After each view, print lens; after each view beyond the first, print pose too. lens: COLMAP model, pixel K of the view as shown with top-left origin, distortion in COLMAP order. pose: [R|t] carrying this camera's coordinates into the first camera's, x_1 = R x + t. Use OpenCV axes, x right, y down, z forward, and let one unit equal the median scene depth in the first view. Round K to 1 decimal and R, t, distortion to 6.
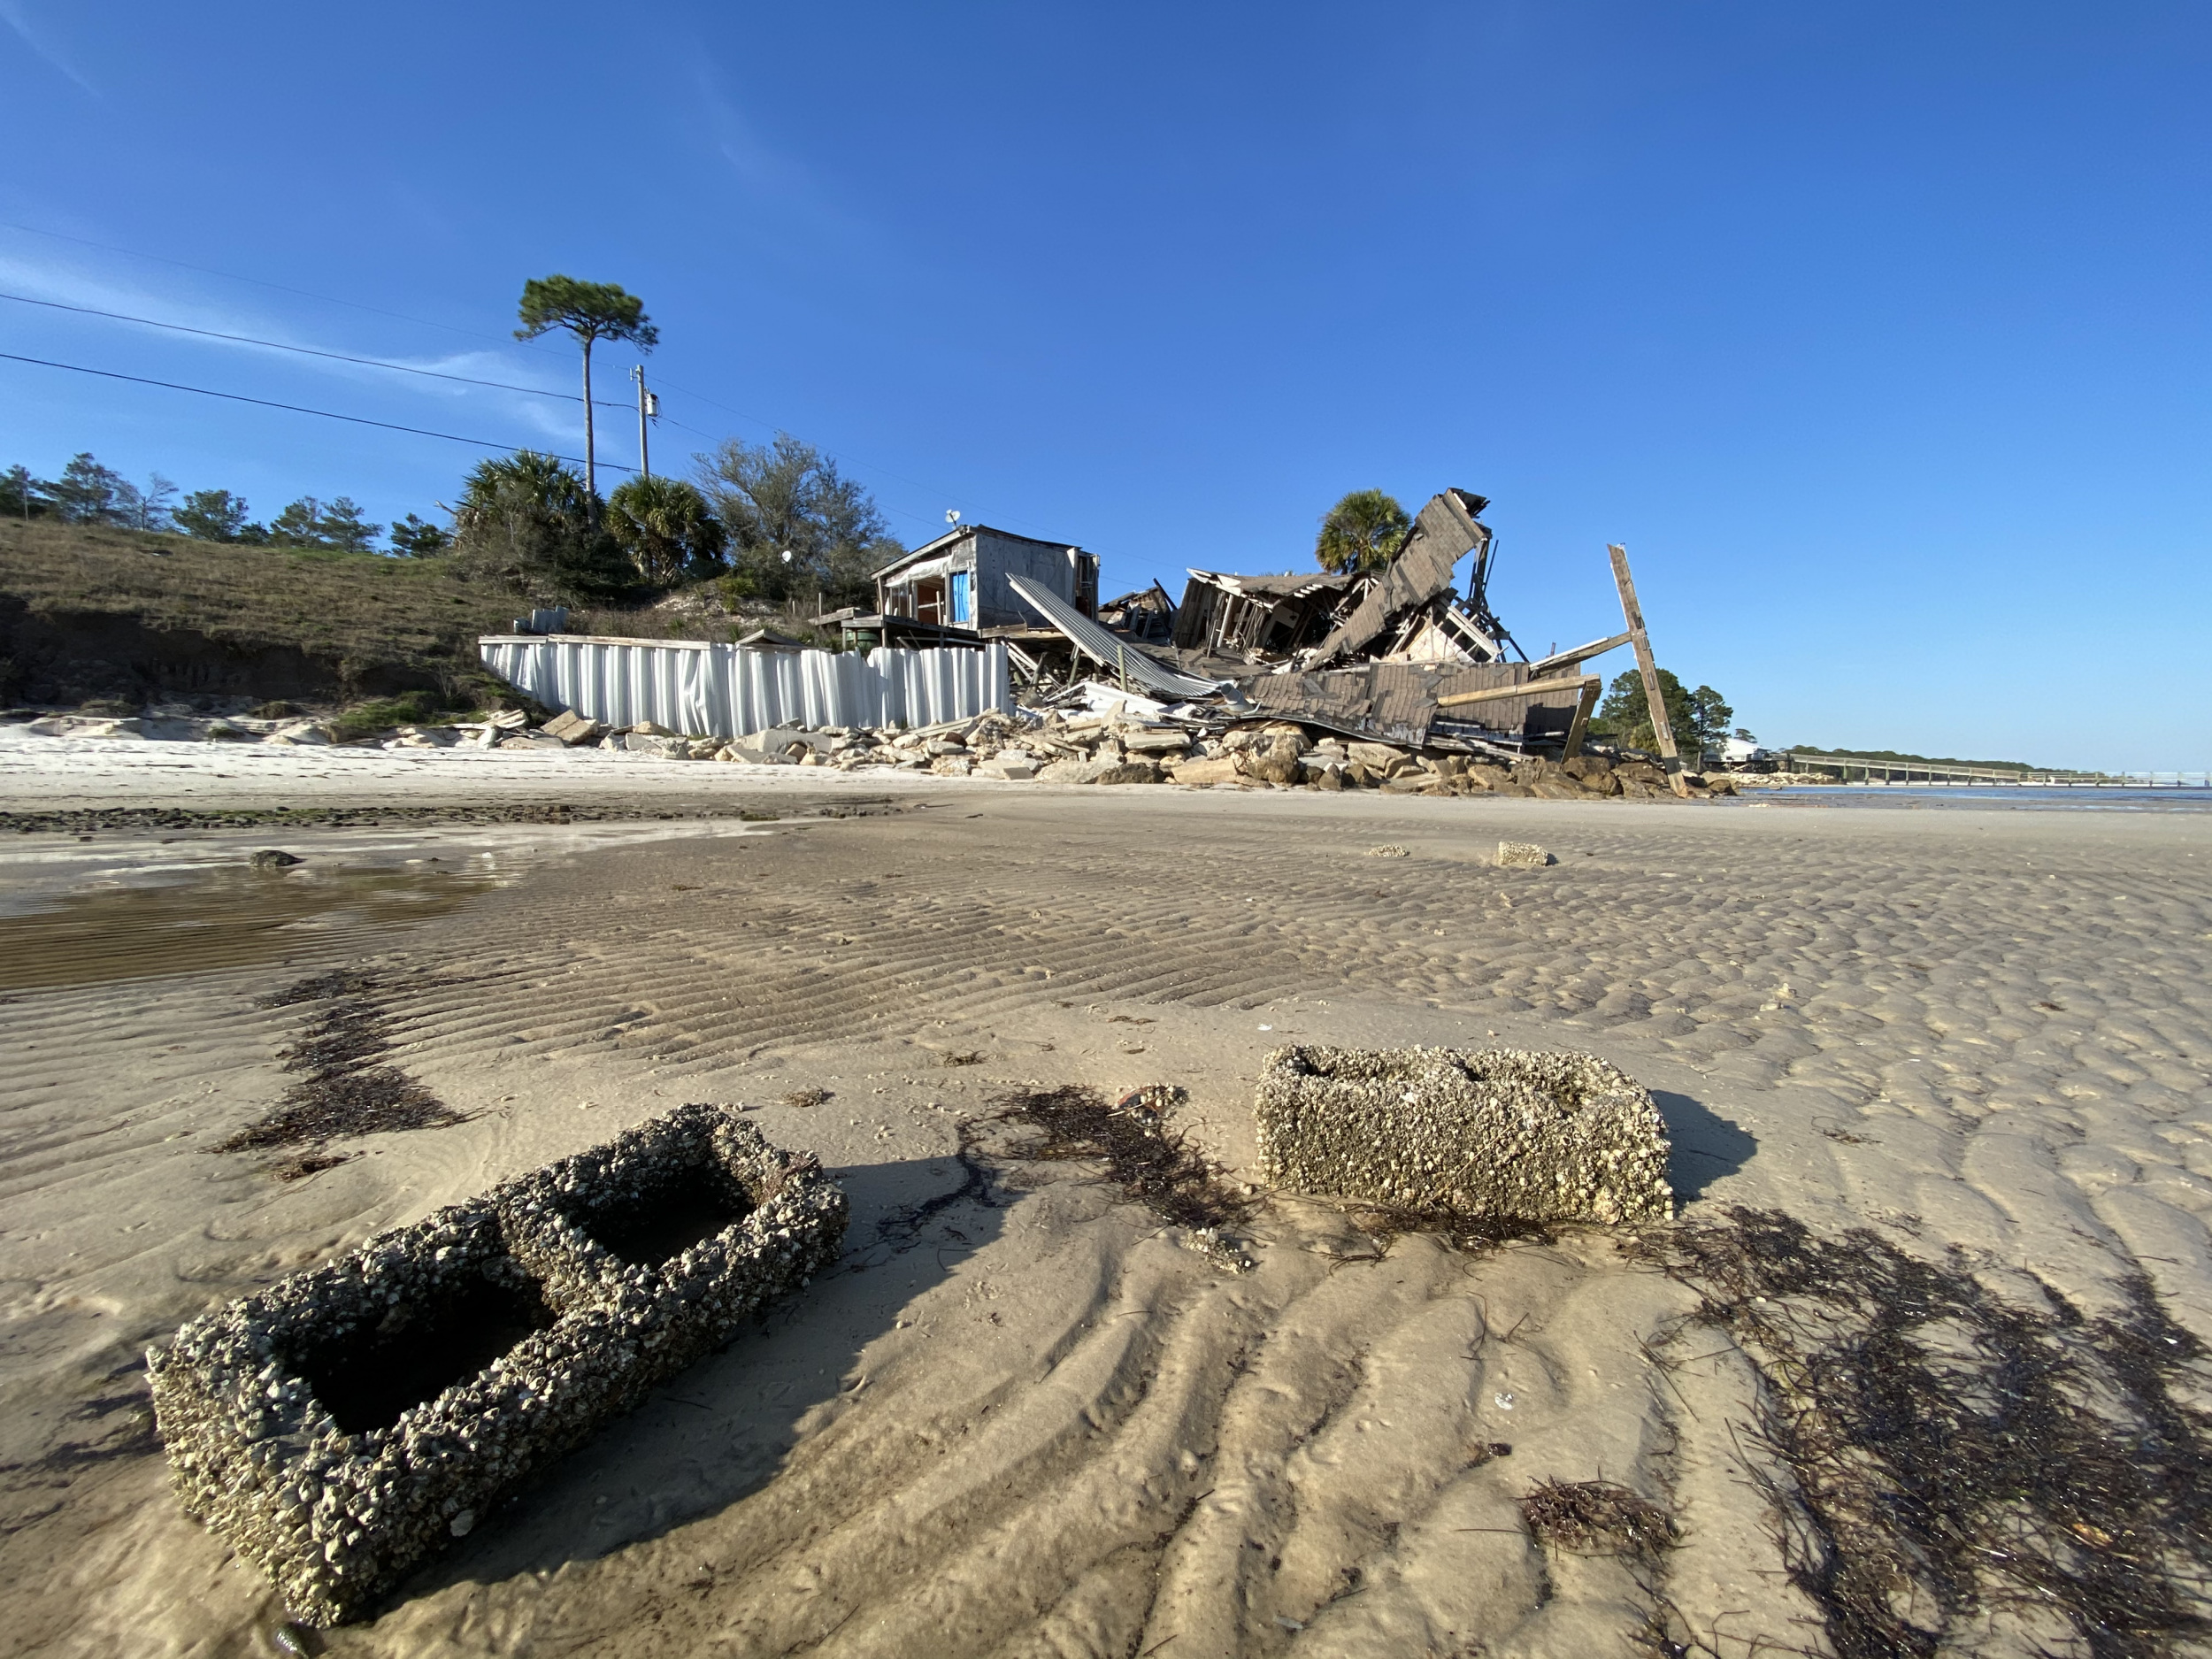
lens RADIAL K [[877.5, 0, 1106.0], [0, 877.5, 829.5], [0, 0, 1]] dist [0.044934, -0.021279]
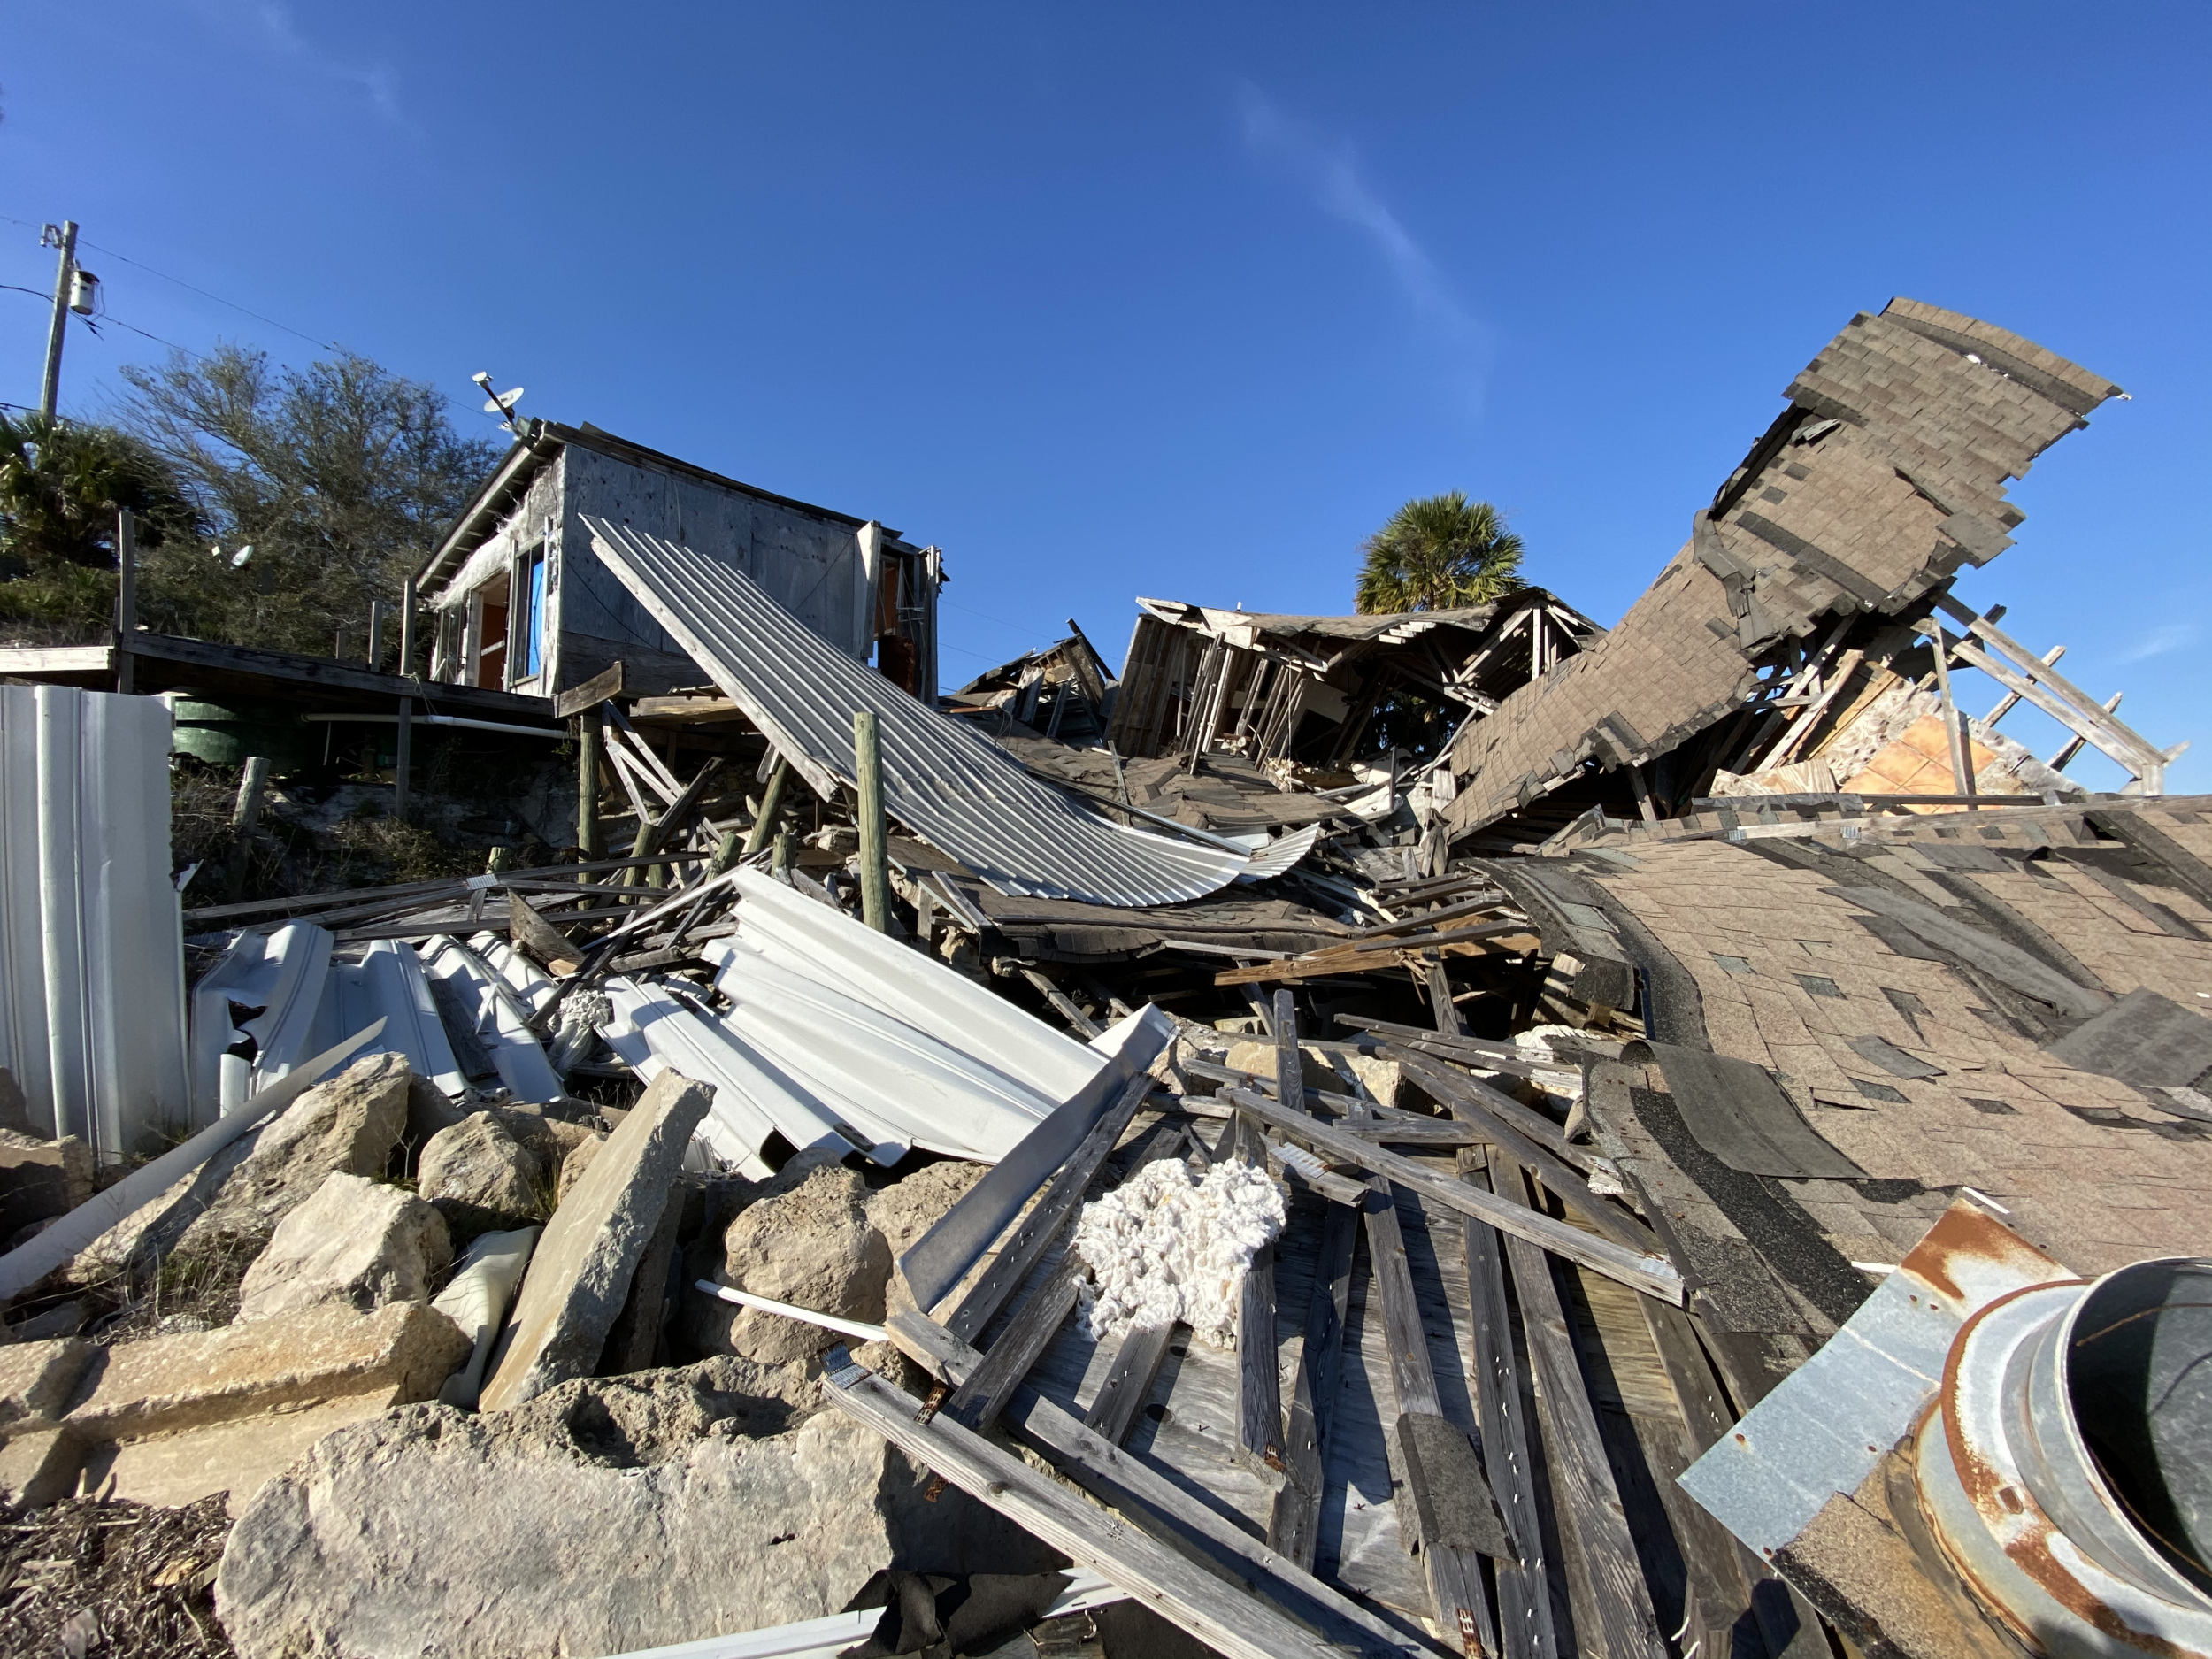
lens RADIAL K [[877.5, 0, 1106.0], [0, 877.5, 829.5], [0, 0, 1]] dist [0.044934, -0.021279]
pose [[0.998389, -0.000957, 0.056732, 0.052381], [0.008544, 0.990994, -0.133634, -0.114702], [-0.056094, 0.133903, 0.989406, 0.589917]]
